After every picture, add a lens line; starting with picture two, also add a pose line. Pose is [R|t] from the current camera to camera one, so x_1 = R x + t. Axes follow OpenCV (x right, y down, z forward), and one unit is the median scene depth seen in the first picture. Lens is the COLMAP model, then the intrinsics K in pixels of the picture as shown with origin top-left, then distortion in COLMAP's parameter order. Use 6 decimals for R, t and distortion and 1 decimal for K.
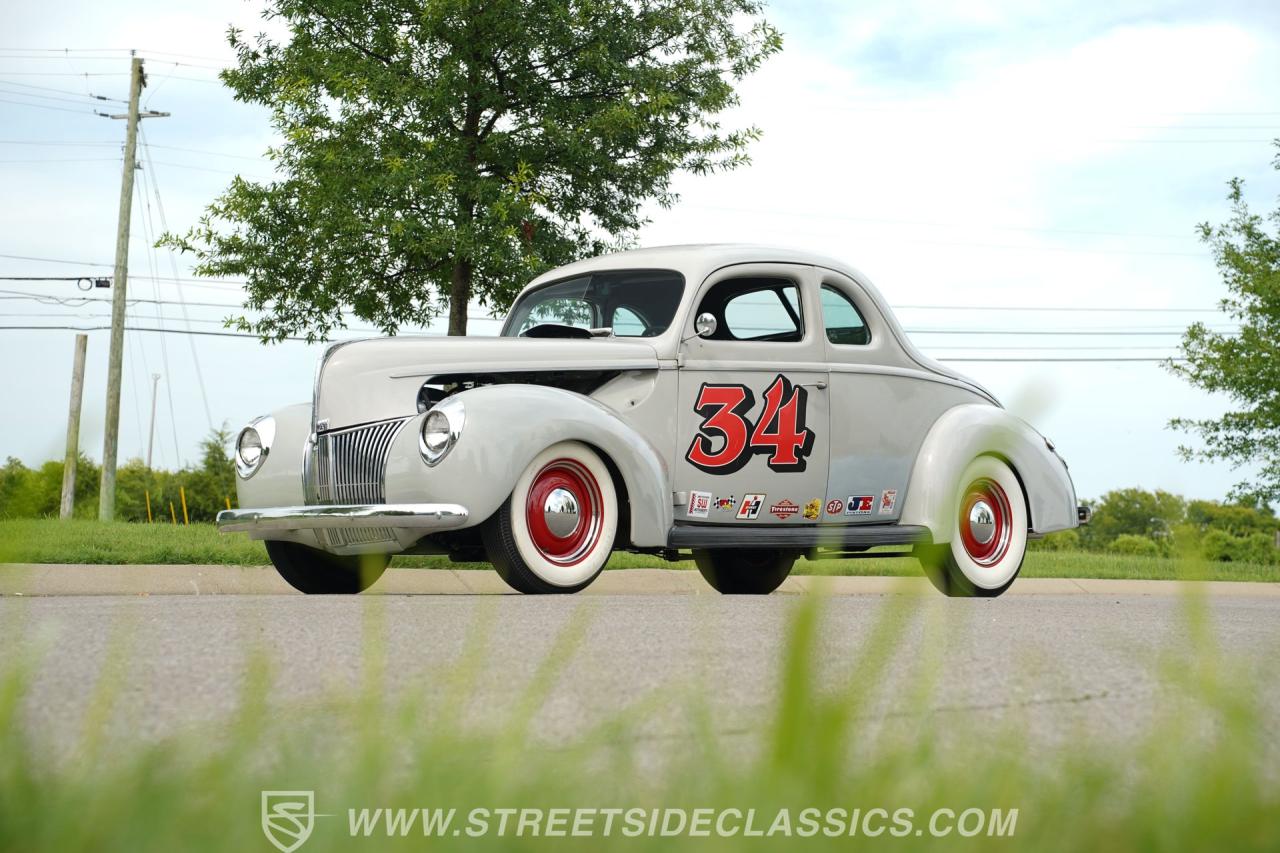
lens RADIAL K [[2273.0, 0, 640.0], [0, 2273.0, 426.5], [0, 0, 1]] dist [0.403885, 0.376608]
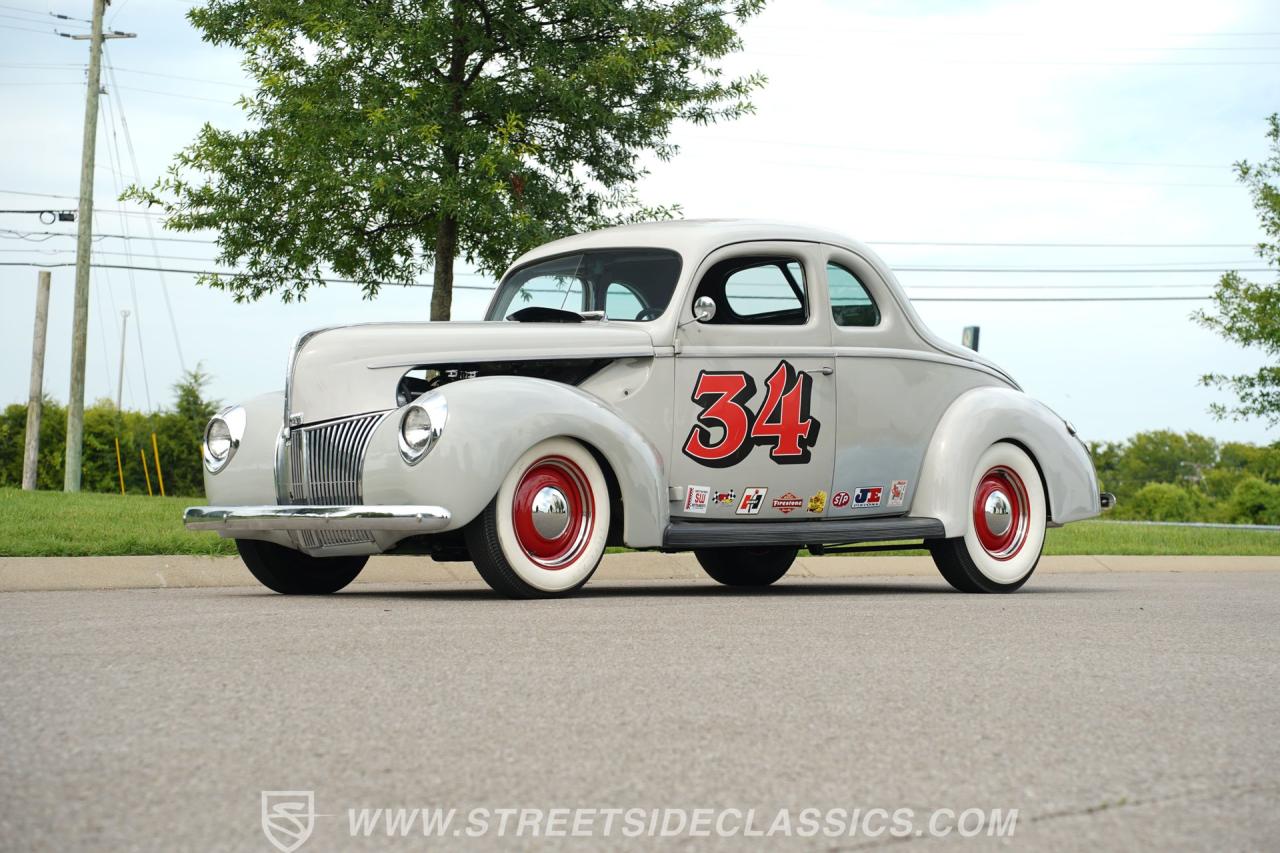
lens RADIAL K [[2403.9, 0, 640.0], [0, 2403.9, 426.5], [0, 0, 1]] dist [0.435625, 0.963496]
pose [[1.000000, 0.000535, 0.000035, 0.001345], [-0.000535, 0.999675, 0.025480, -0.012034], [-0.000021, -0.025480, 0.999675, 0.002699]]
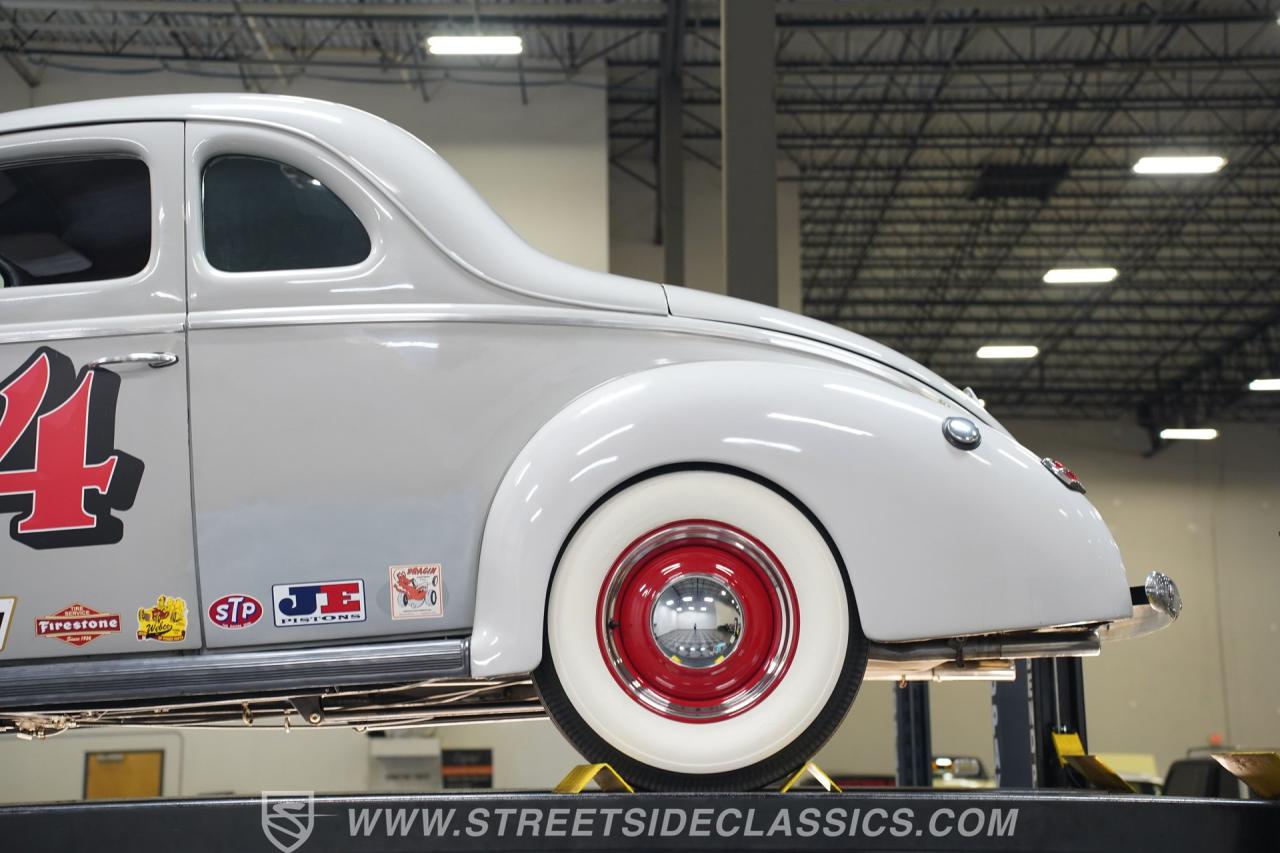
lens RADIAL K [[2273.0, 0, 640.0], [0, 2273.0, 426.5], [0, 0, 1]] dist [0.403885, 0.376608]
pose [[0.695889, -0.123067, -0.707526, 0.289360], [0.064229, 0.991925, -0.109362, 0.032701], [0.715271, 0.030660, 0.698174, 0.430302]]
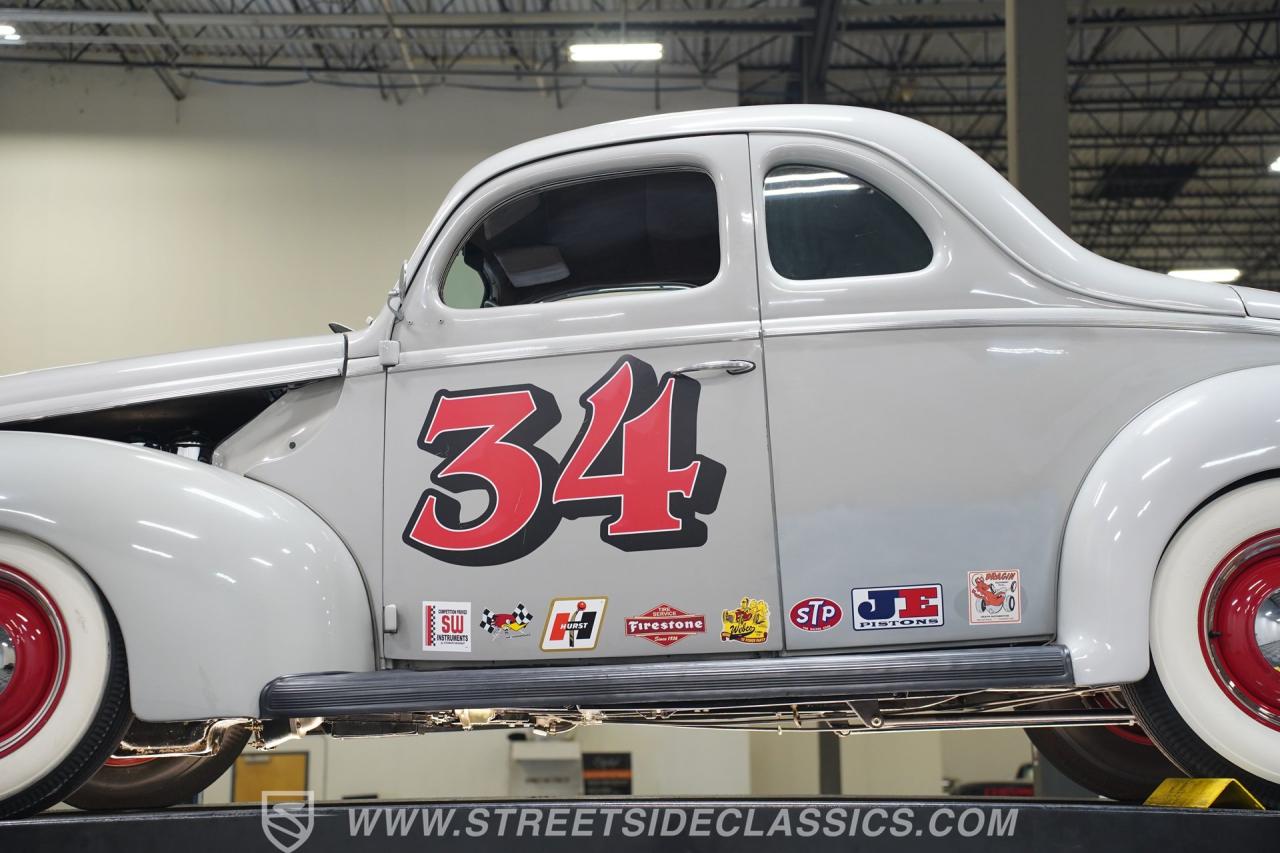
lens RADIAL K [[2271.8, 0, 644.0], [0, 2271.8, 407.3], [0, 0, 1]] dist [0.403442, 0.364687]
pose [[0.679225, -0.132957, -0.721786, 0.245302], [0.065632, 0.990517, -0.120696, 0.028404], [0.730989, 0.034608, 0.681511, 0.383095]]
